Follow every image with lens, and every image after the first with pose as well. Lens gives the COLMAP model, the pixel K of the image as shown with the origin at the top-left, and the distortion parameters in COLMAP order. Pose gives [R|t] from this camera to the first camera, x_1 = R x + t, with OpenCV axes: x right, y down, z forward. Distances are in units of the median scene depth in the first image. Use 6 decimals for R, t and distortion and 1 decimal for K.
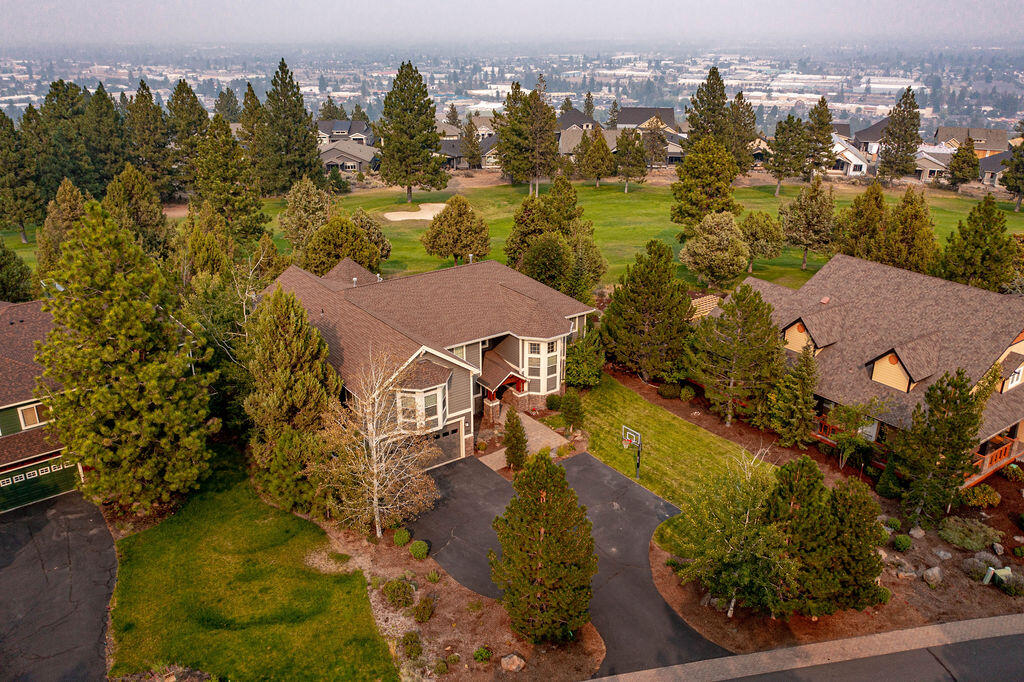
lens RADIAL K [[830.4, 0, 512.0], [0, 830.4, 341.0], [0, 0, 1]] dist [-0.006878, 0.010510]
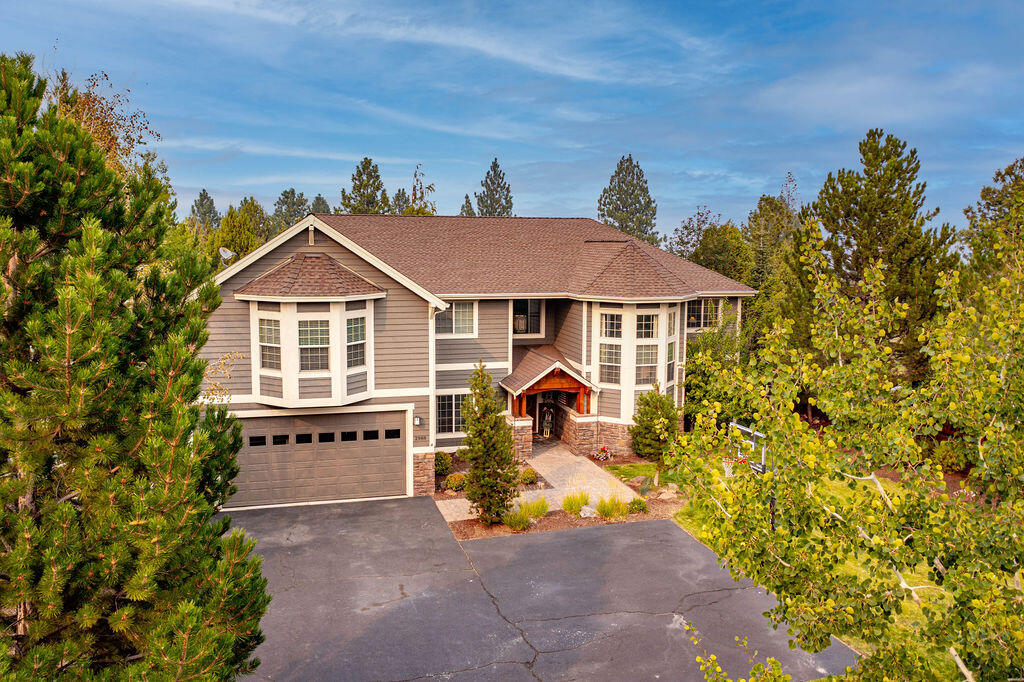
lens RADIAL K [[830.4, 0, 512.0], [0, 830.4, 341.0], [0, 0, 1]] dist [-0.006878, 0.010510]
pose [[0.942565, 0.058313, -0.328892, 0.137935], [-0.136606, 0.965830, -0.220254, 0.139348], [0.304810, 0.252532, 0.918324, 0.510578]]
